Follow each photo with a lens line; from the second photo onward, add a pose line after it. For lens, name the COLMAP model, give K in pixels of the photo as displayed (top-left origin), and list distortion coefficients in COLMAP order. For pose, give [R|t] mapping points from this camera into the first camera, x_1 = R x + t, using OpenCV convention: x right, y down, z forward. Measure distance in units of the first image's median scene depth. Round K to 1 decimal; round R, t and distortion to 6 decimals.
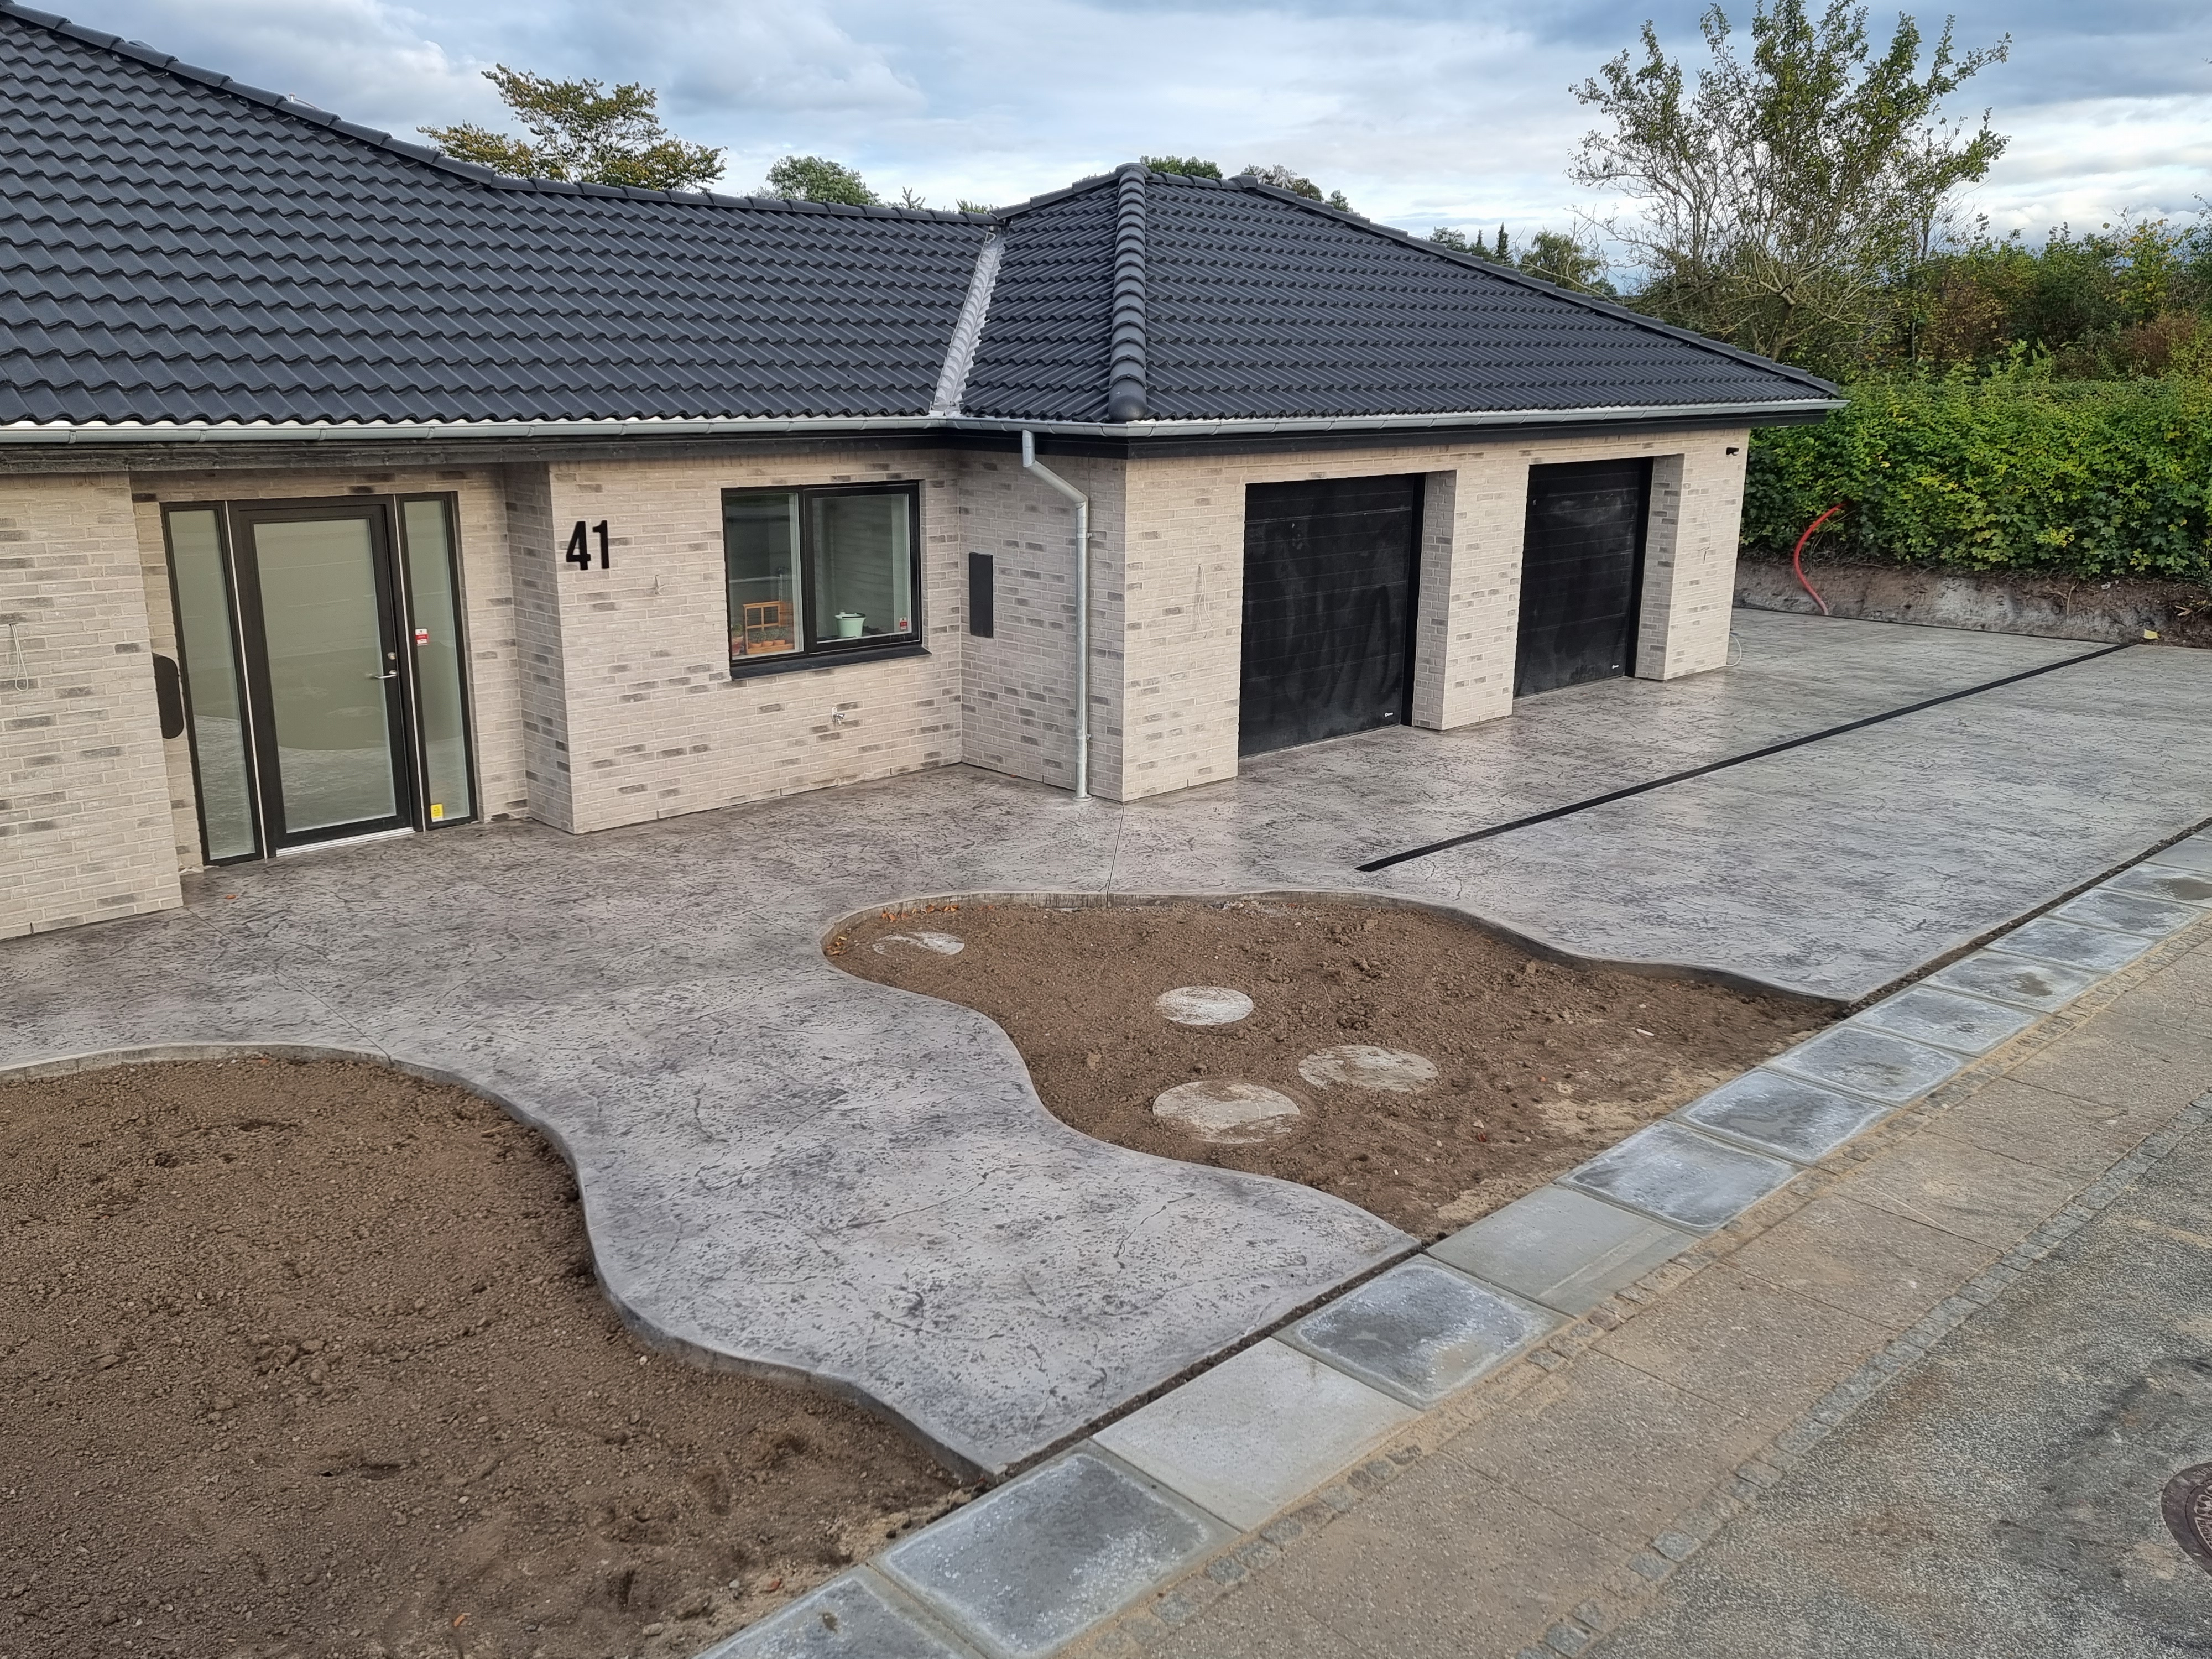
lens RADIAL K [[1579.8, 0, 1108.7], [0, 1579.8, 785.4], [0, 0, 1]] dist [0.091352, -0.082344]
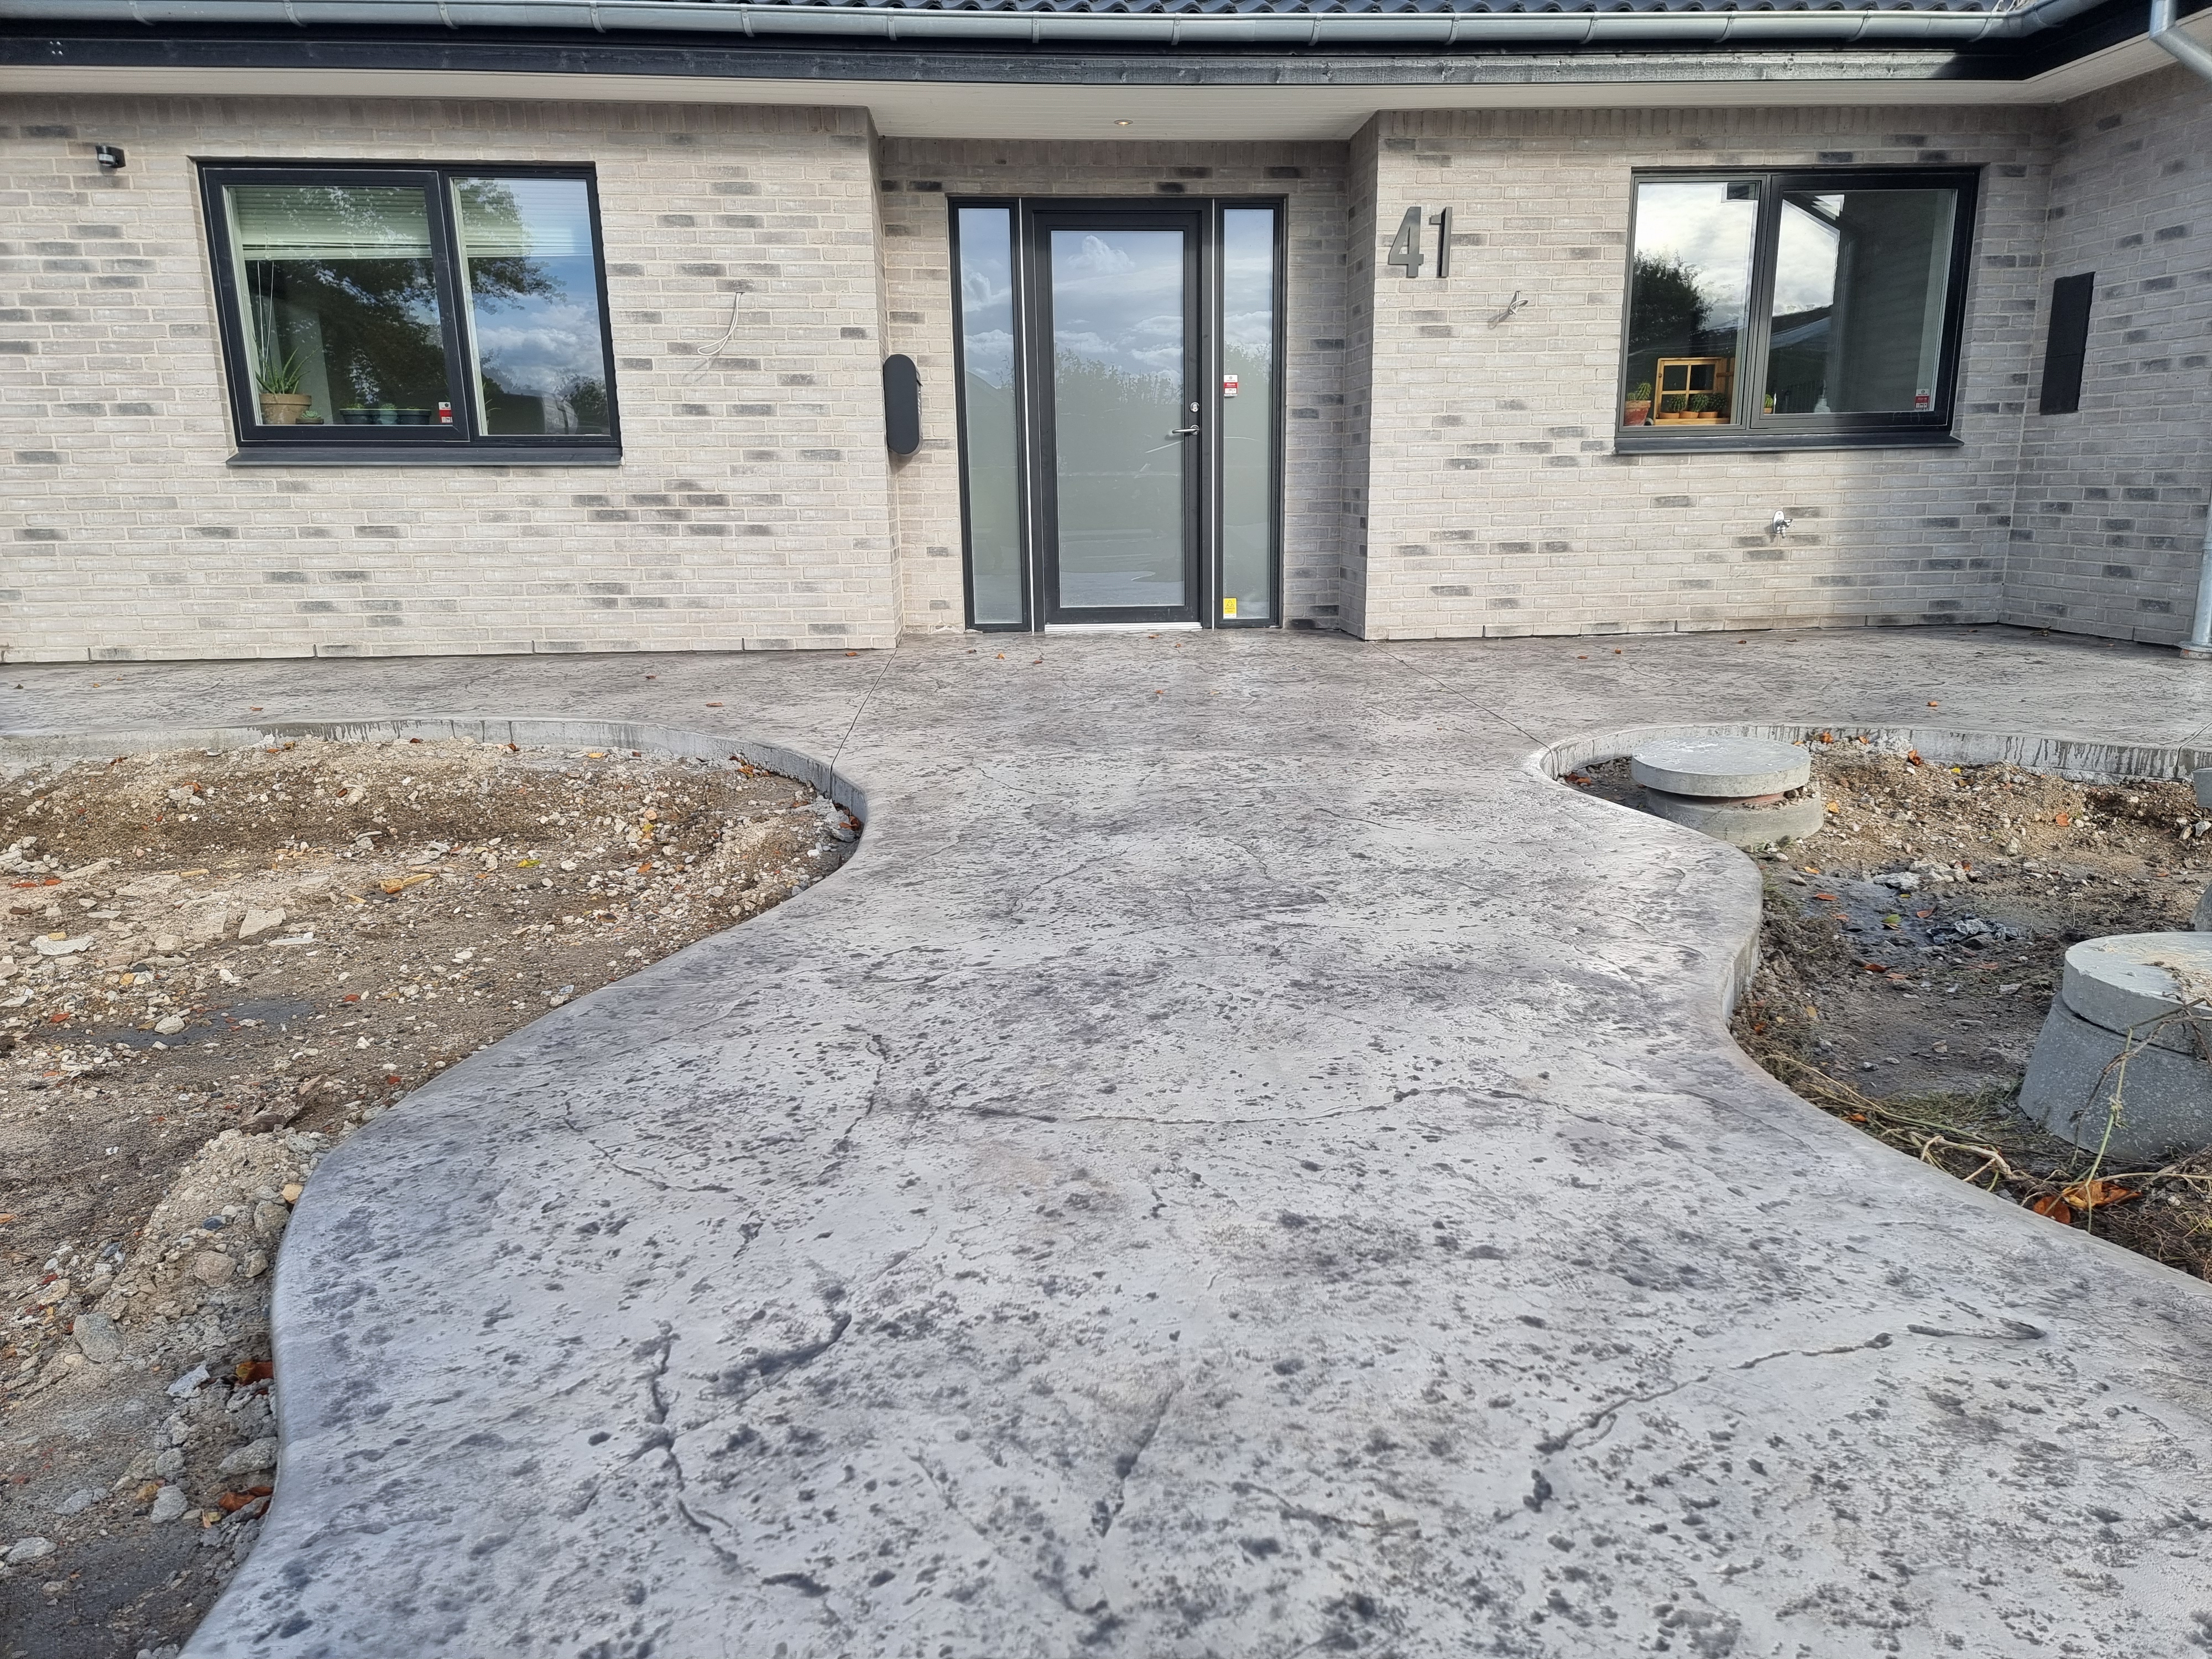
lens RADIAL K [[1579.8, 0, 1108.7], [0, 1579.8, 785.4], [0, 0, 1]] dist [0.091352, -0.082344]
pose [[0.782518, 0.117068, -0.611523, 0.039460], [-0.116443, 0.992352, 0.040969, 0.080562], [0.611642, 0.039149, 0.790165, 0.320130]]
